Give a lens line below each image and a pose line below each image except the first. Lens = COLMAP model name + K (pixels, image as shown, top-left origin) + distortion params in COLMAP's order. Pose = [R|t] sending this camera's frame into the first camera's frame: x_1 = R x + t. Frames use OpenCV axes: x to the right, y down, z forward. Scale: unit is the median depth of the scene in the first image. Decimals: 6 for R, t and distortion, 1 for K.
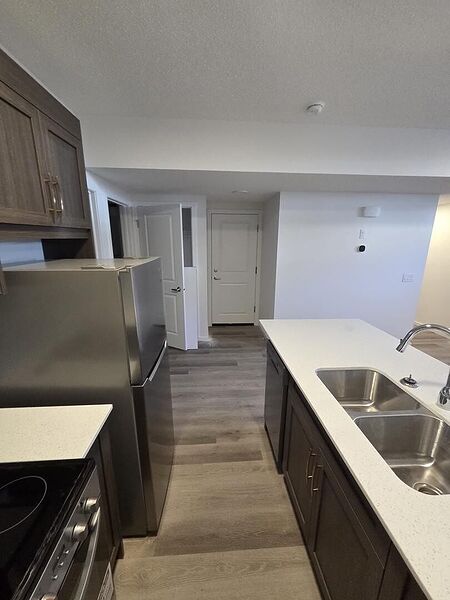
lens RADIAL K [[244.3, 0, 228.4], [0, 244.3, 298.2], [0, 0, 1]] dist [-0.002914, 0.002546]
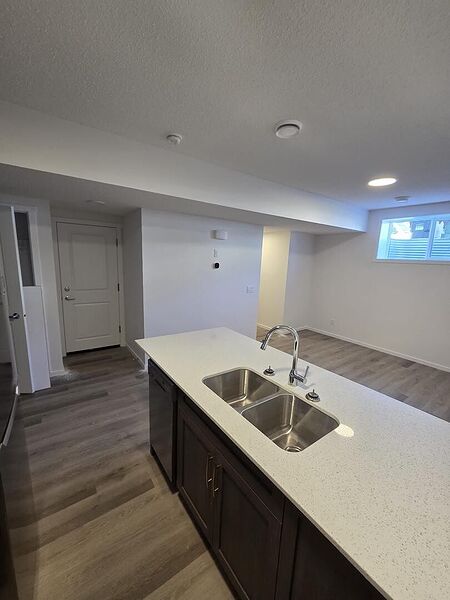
lens RADIAL K [[244.3, 0, 225.2], [0, 244.3, 301.6], [0, 0, 1]] dist [-0.002914, 0.002546]
pose [[0.851673, -0.063611, 0.520199, -0.069616], [0.087311, 0.995956, -0.021158, -0.012238], [-0.516749, 0.063439, 0.853783, 0.001184]]
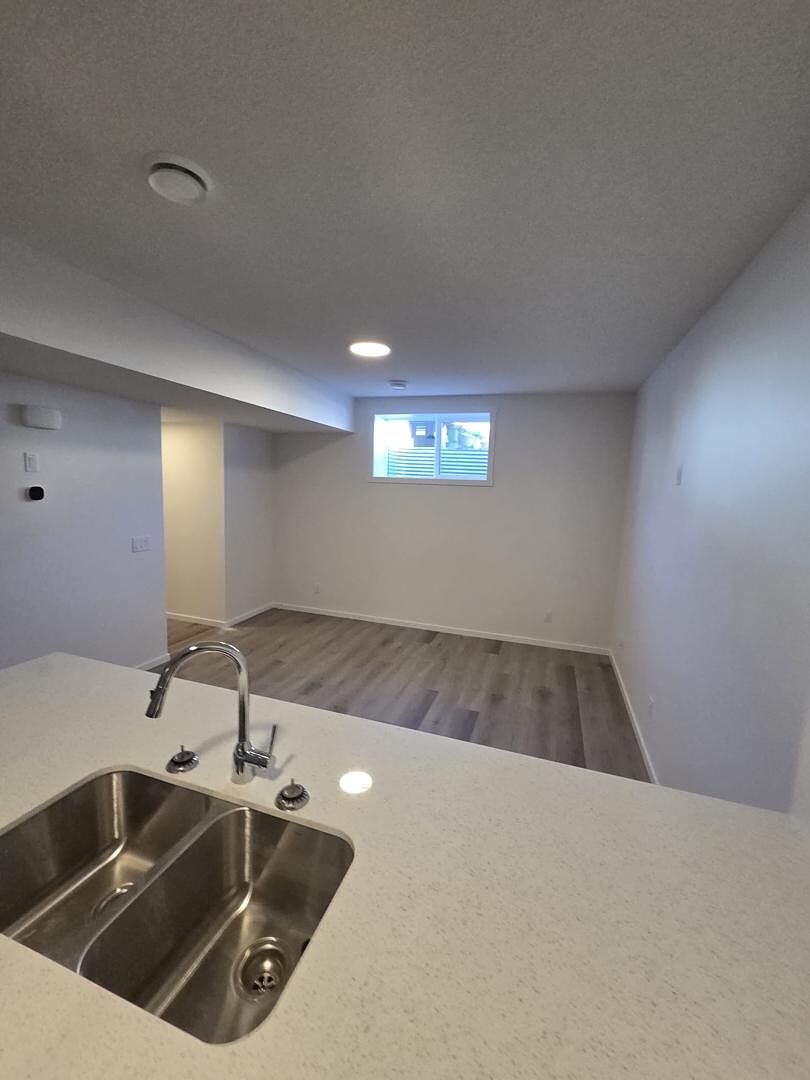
lens RADIAL K [[439.8, 0, 403.5], [0, 439.8, 544.0], [0, 0, 1]] dist [-0.002914, 0.002546]
pose [[0.386414, -0.111199, 0.915598, 0.088306], [0.180287, 0.982662, 0.043256, -0.040241], [-0.904533, 0.148356, 0.399762, 0.102219]]
